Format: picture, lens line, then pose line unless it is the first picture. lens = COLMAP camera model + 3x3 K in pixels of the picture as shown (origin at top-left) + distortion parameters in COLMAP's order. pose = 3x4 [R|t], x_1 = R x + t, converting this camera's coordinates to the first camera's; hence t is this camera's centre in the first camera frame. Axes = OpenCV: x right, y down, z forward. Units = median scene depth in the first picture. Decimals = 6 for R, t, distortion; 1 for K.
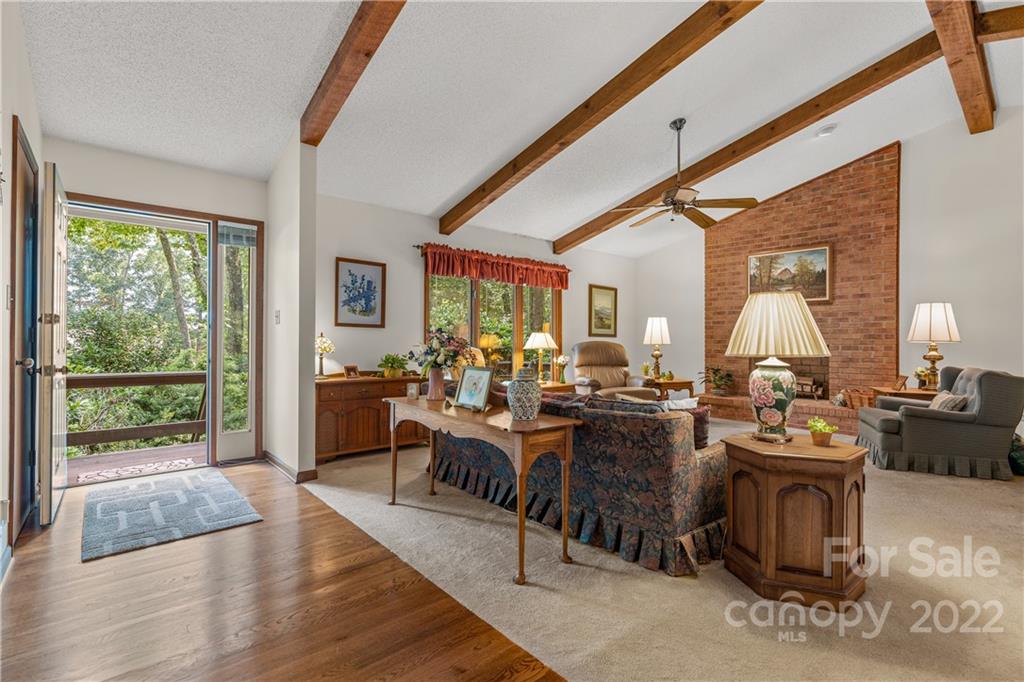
lens RADIAL K [[468.3, 0, 514.5], [0, 468.3, 339.7], [0, 0, 1]] dist [-0.011155, 0.004725]
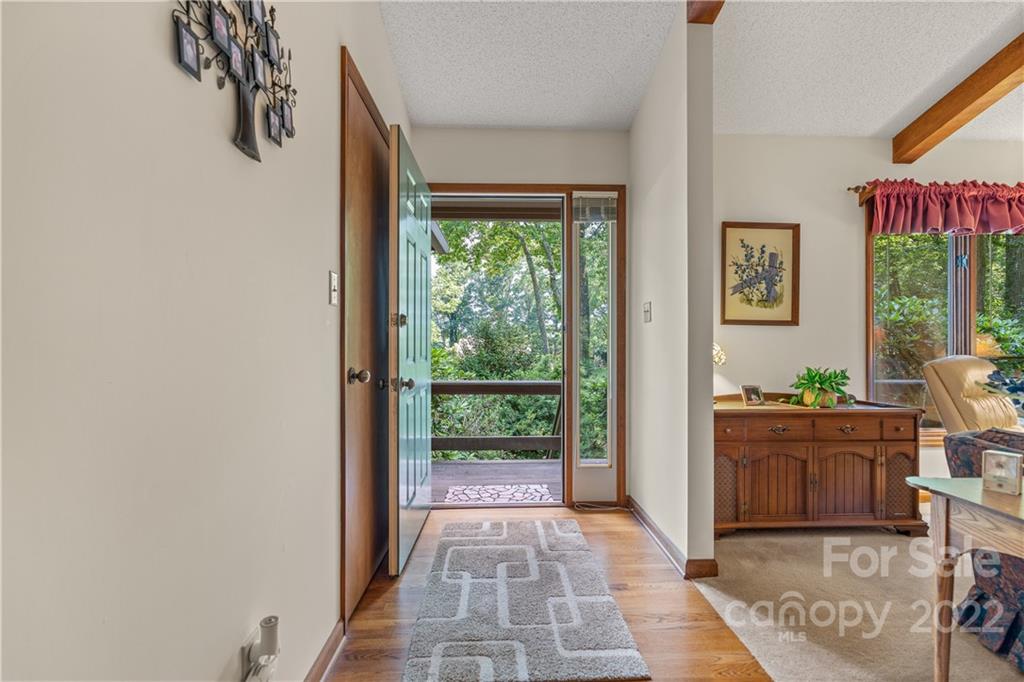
lens RADIAL K [[468.3, 0, 511.1], [0, 468.3, 344.5], [0, 0, 1]] dist [-0.011155, 0.004725]
pose [[0.771443, -0.006592, -0.636264, -0.157209], [0.005375, 0.999978, -0.003844, 0.000859], [0.636275, -0.000454, 0.771462, 0.237577]]
